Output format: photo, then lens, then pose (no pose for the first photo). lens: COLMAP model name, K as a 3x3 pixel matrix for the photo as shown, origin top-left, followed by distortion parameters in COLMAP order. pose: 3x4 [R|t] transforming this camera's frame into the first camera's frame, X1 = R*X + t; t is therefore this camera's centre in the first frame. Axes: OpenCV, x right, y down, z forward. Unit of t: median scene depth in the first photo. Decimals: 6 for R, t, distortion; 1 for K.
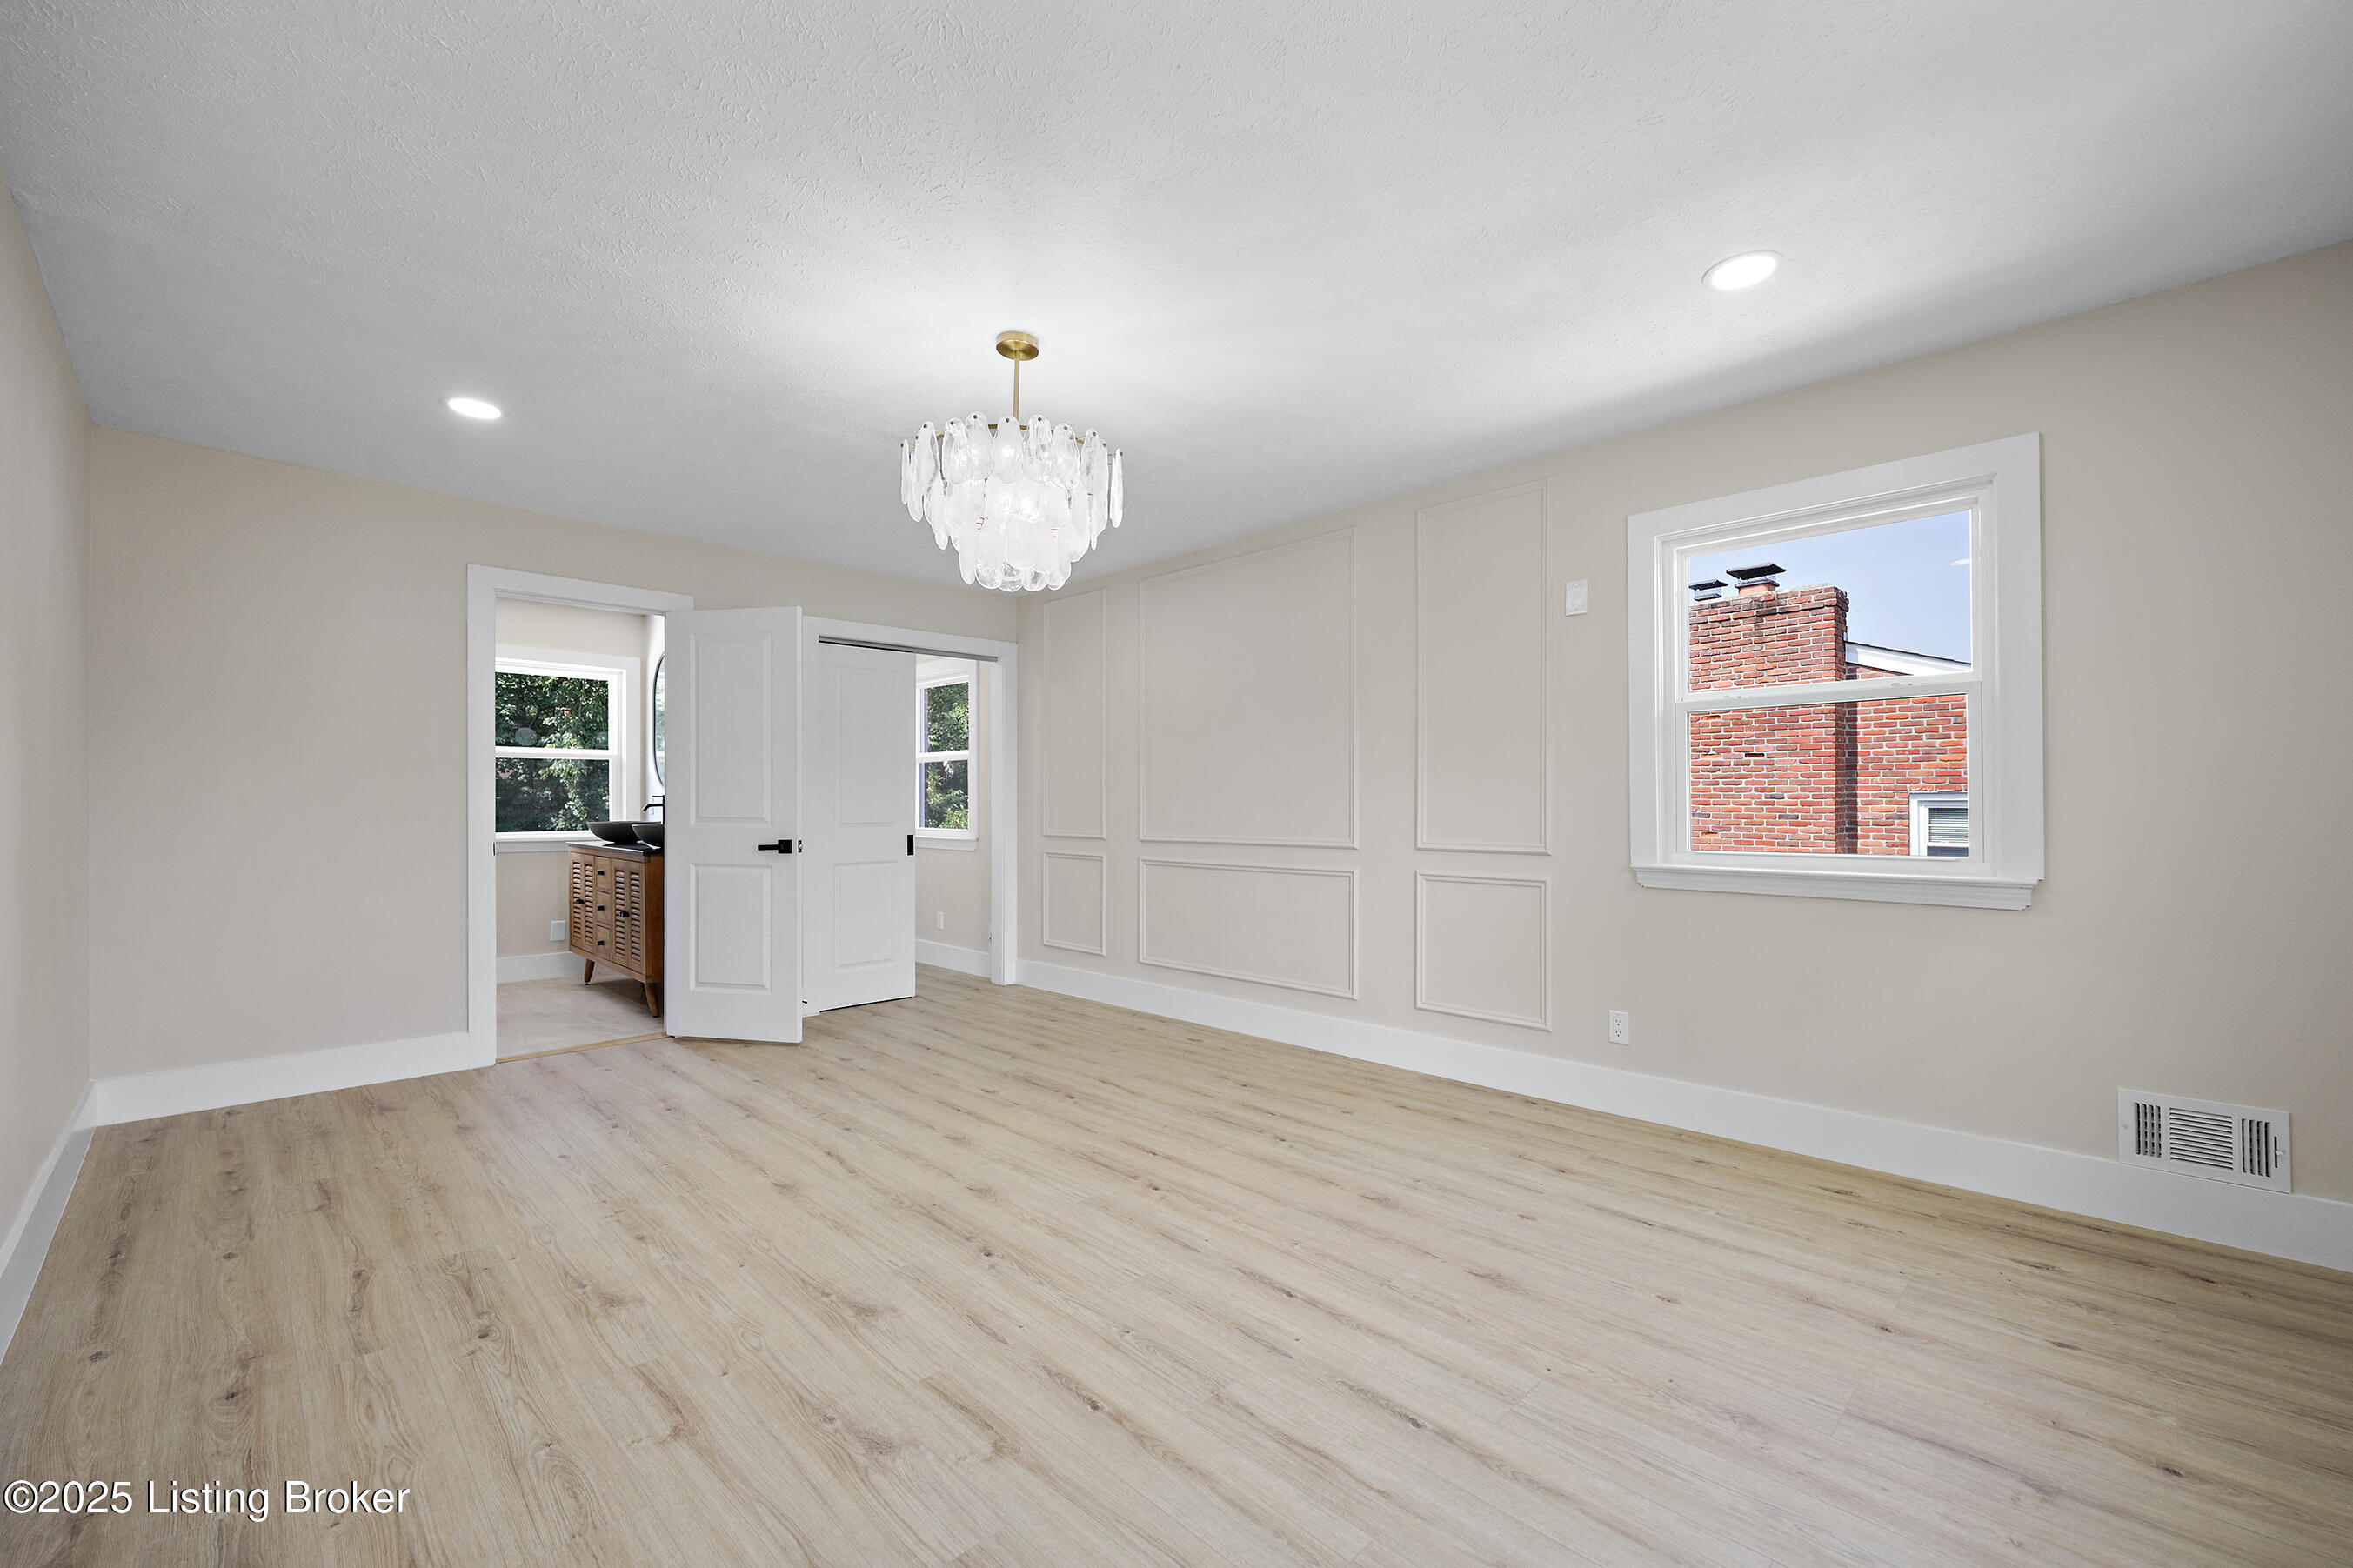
lens RADIAL K [[967.4, 0, 1150.5], [0, 967.4, 791.8], [0, 0, 1]] dist [-0.001133, -0.000333]
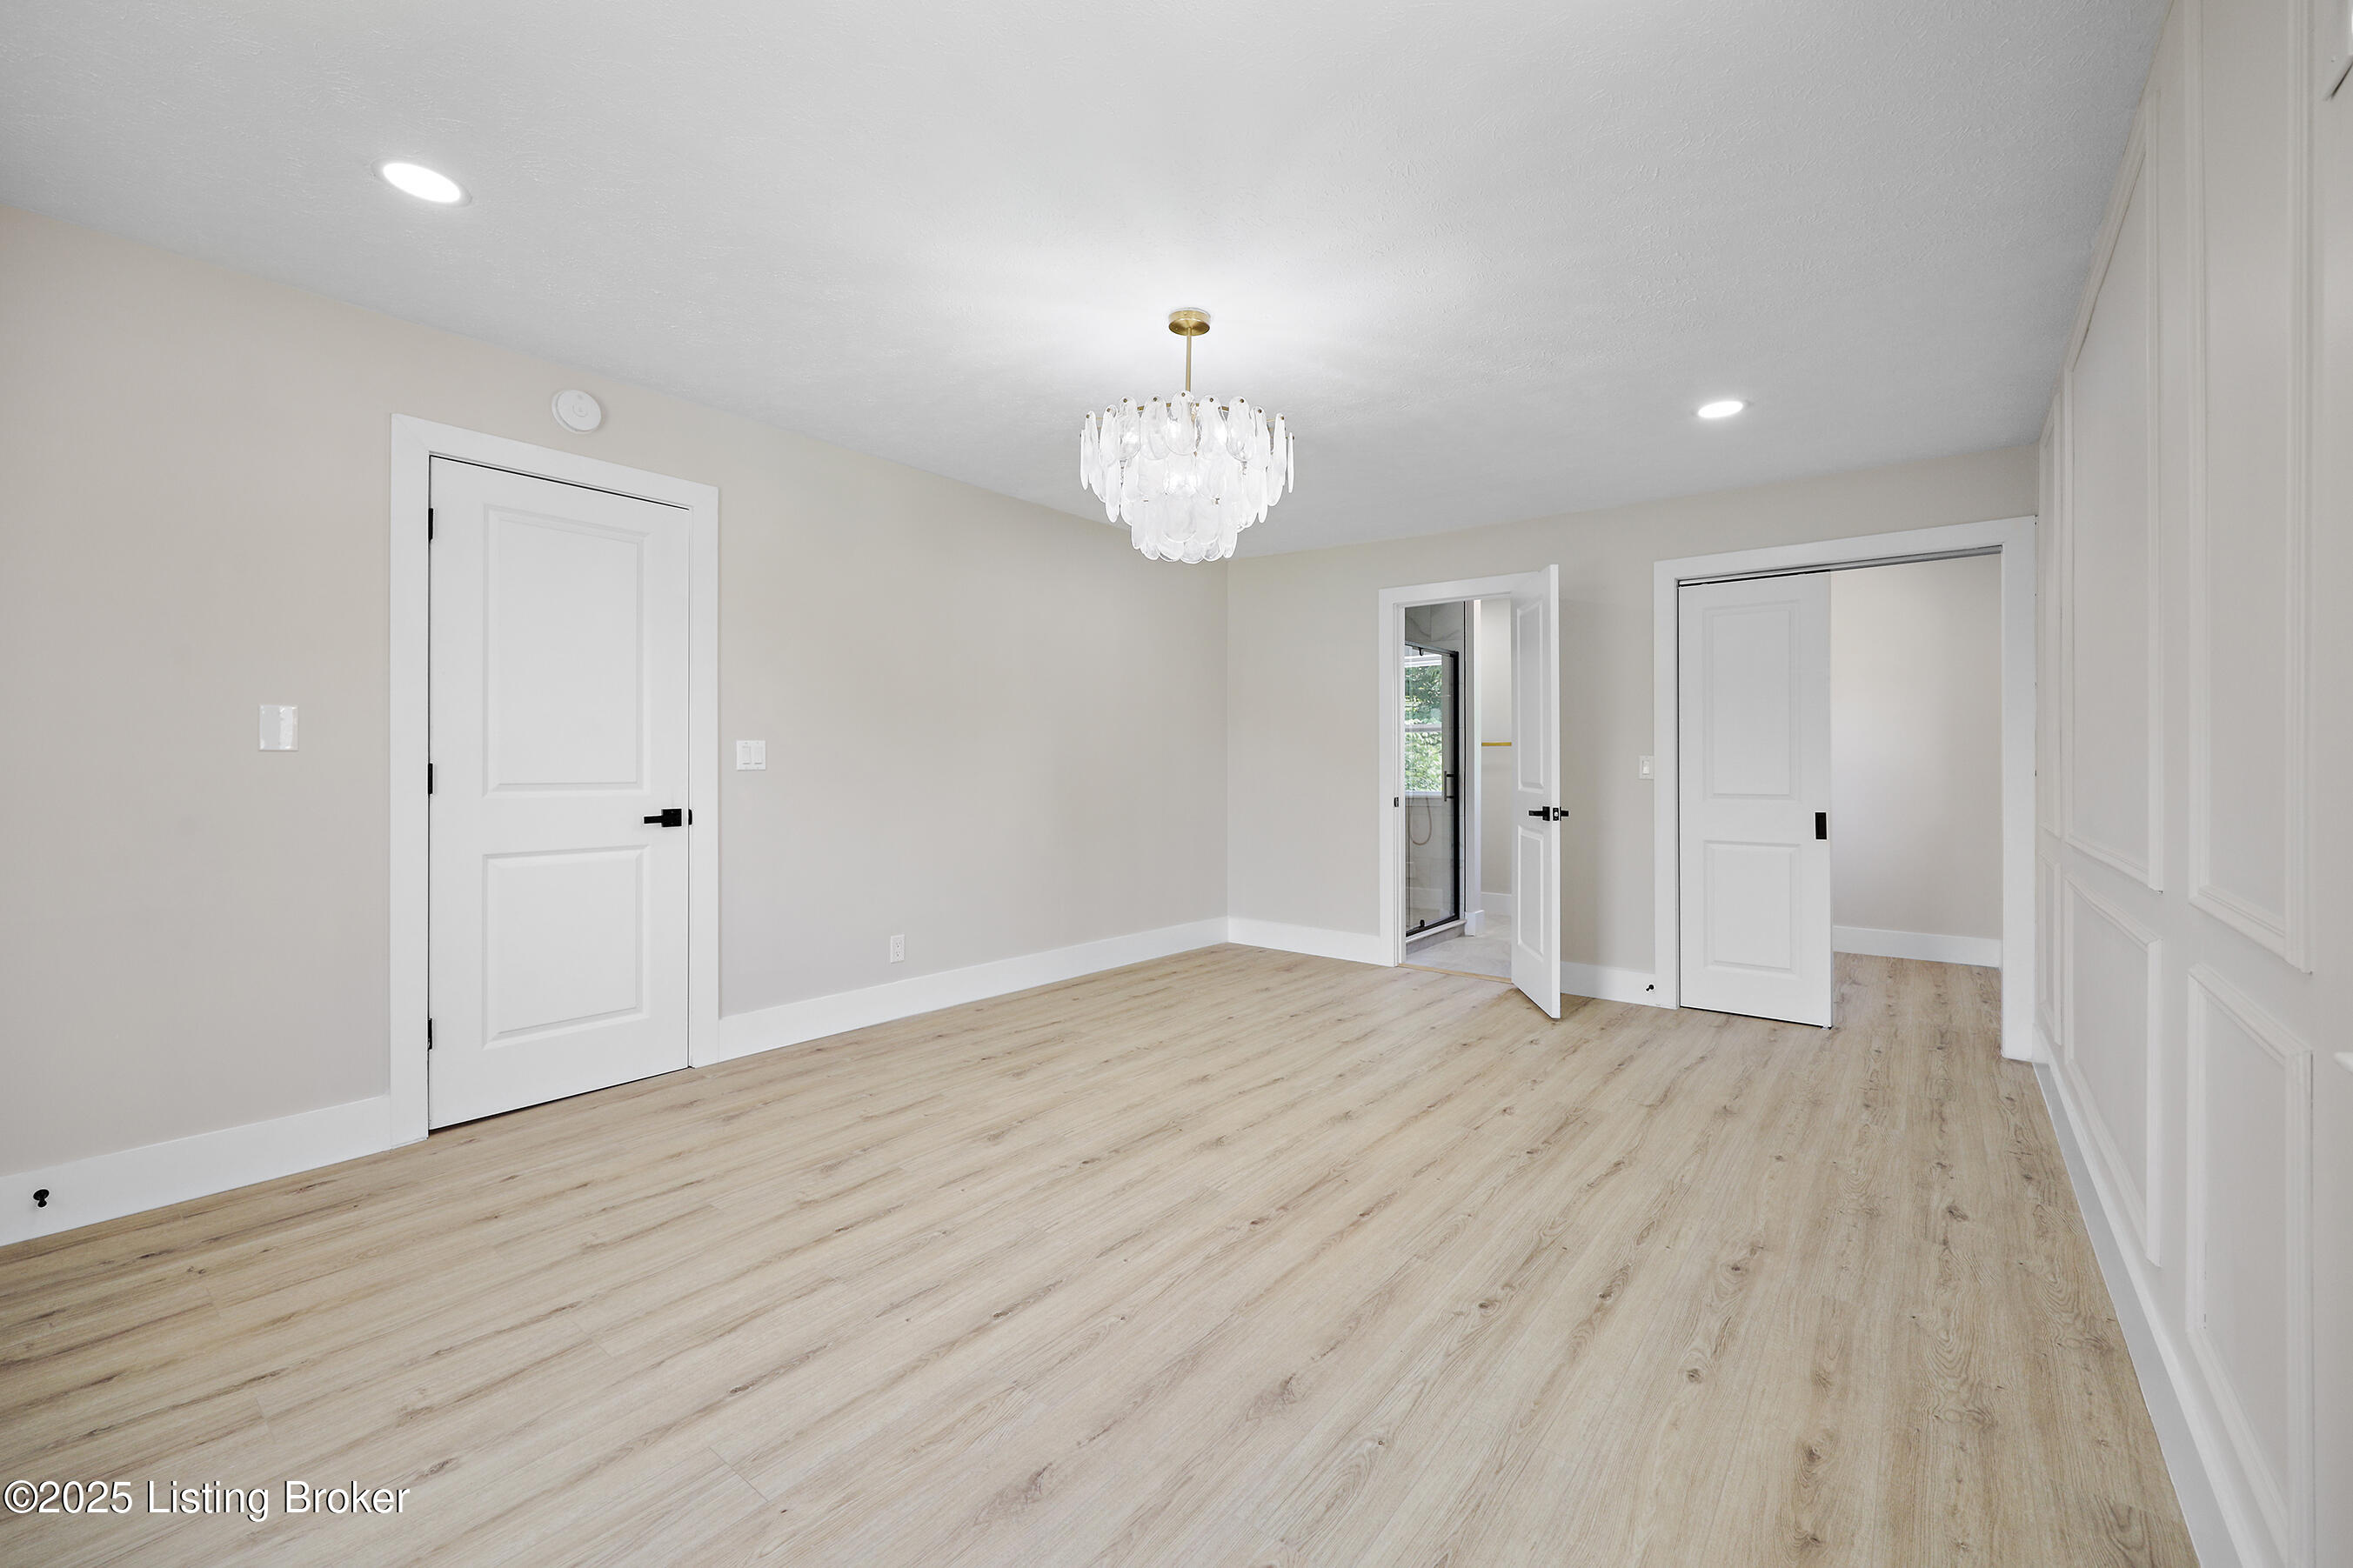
lens RADIAL K [[945.3, 0, 1210.5], [0, 945.3, 775.4], [0, 0, 1]] dist [-0.001187, 0.000144]
pose [[0.156079, 0.015089, -0.987629, 0.818386], [0.005492, 0.999855, 0.016143, 0.001878], [0.987729, -0.007944, 0.155973, 0.835098]]
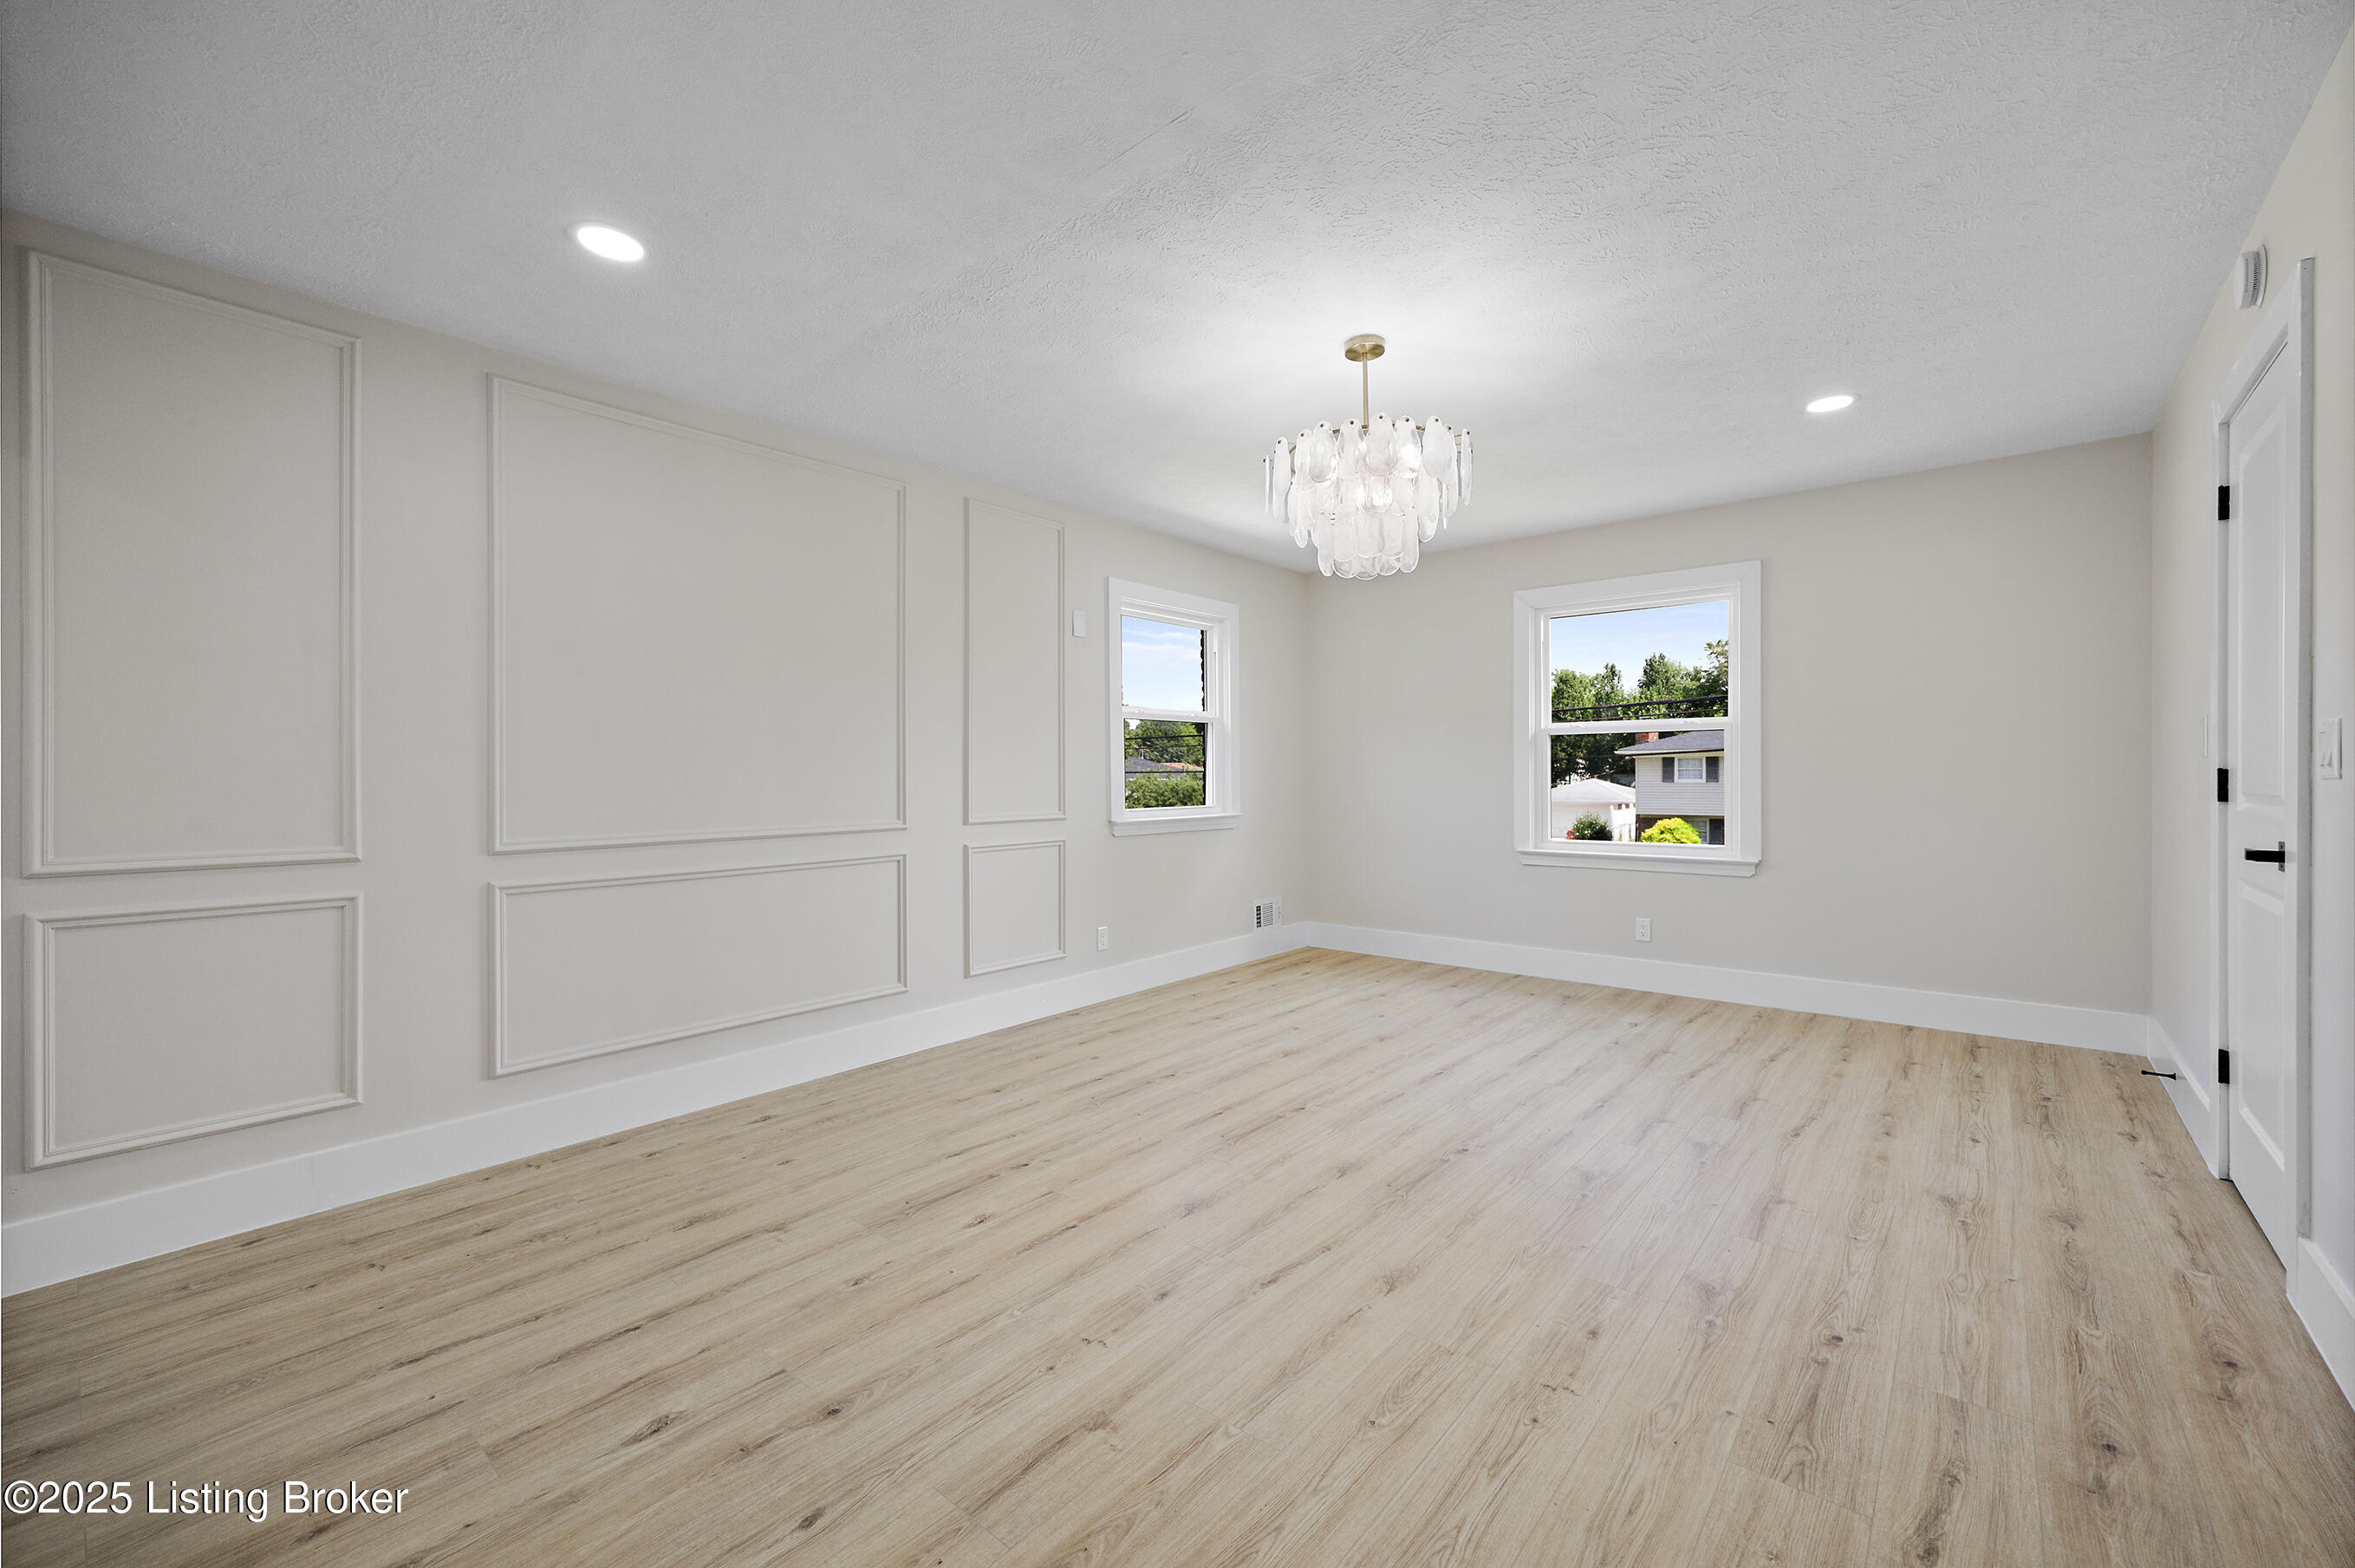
lens RADIAL K [[946.2, 0, 1211.5], [0, 946.2, 775.4], [0, 0, 1]] dist [-0.001187, 0.000144]
pose [[-0.121173, 0.003861, 0.992624, -1.112231], [0.000047, 0.999992, -0.003884, 0.014729], [-0.992631, -0.000424, -0.121172, 1.246821]]
